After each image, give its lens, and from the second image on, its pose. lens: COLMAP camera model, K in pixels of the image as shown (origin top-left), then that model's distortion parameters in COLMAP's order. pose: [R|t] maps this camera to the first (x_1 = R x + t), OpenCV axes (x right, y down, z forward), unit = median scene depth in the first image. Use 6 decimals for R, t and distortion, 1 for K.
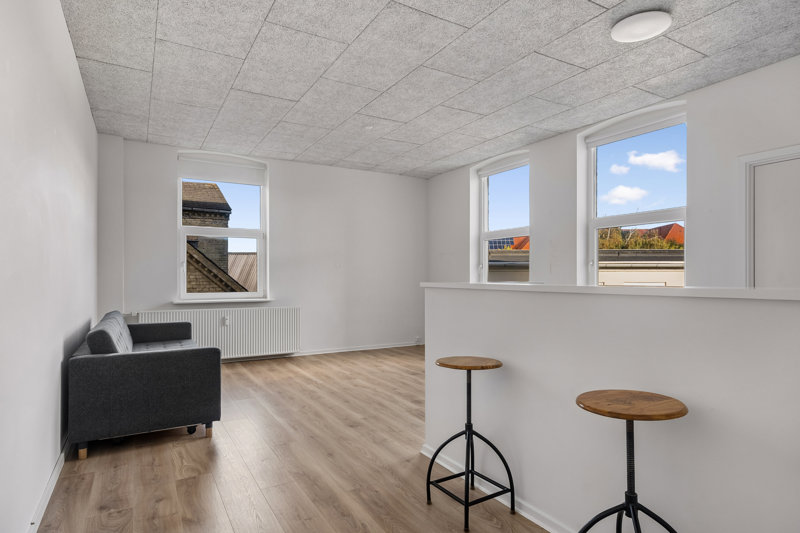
lens RADIAL K [[449.9, 0, 400.0], [0, 449.9, 276.0], [0, 0, 1]] dist [0.004217, 0.000549]
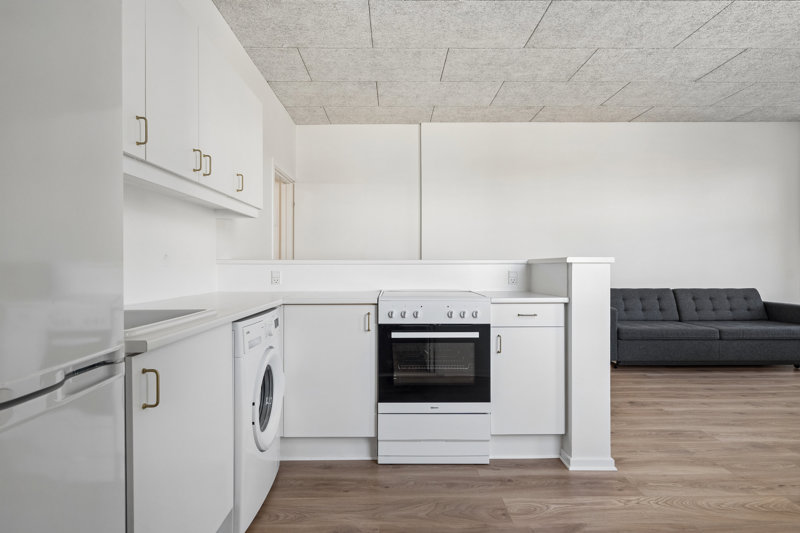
lens RADIAL K [[416.3, 0, 397.8], [0, 416.3, 267.1], [0, 0, 1]] dist [0.001755, 0.000558]
pose [[-0.500491, 0.005273, -0.865725, 0.576682], [0.004315, 0.999984, 0.003596, 0.013296], [0.865731, -0.001936, -0.500506, 0.602251]]
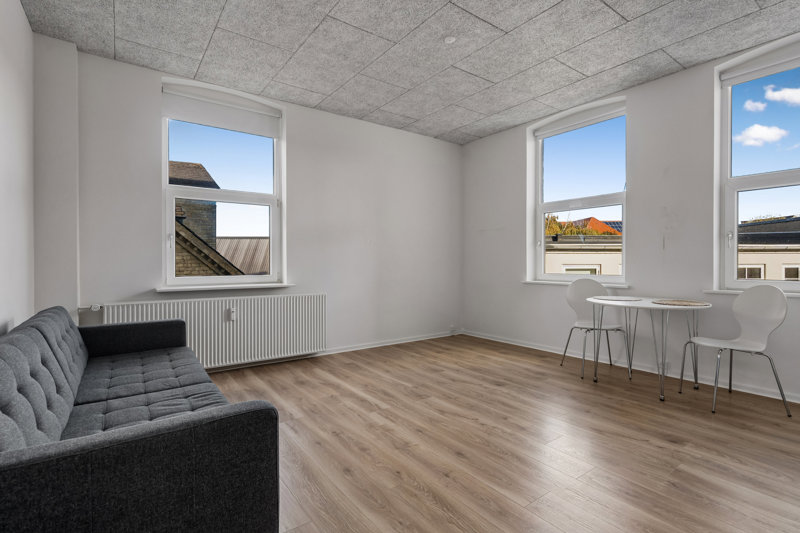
lens RADIAL K [[386.2, 0, 398.7], [0, 386.2, 264.0], [0, 0, 1]] dist [0.001178, 0.000475]
pose [[0.995229, -0.001021, 0.097557, -0.178656], [0.000314, 0.999974, 0.007266, 0.012880], [-0.097562, -0.007200, 0.995203, 0.349064]]
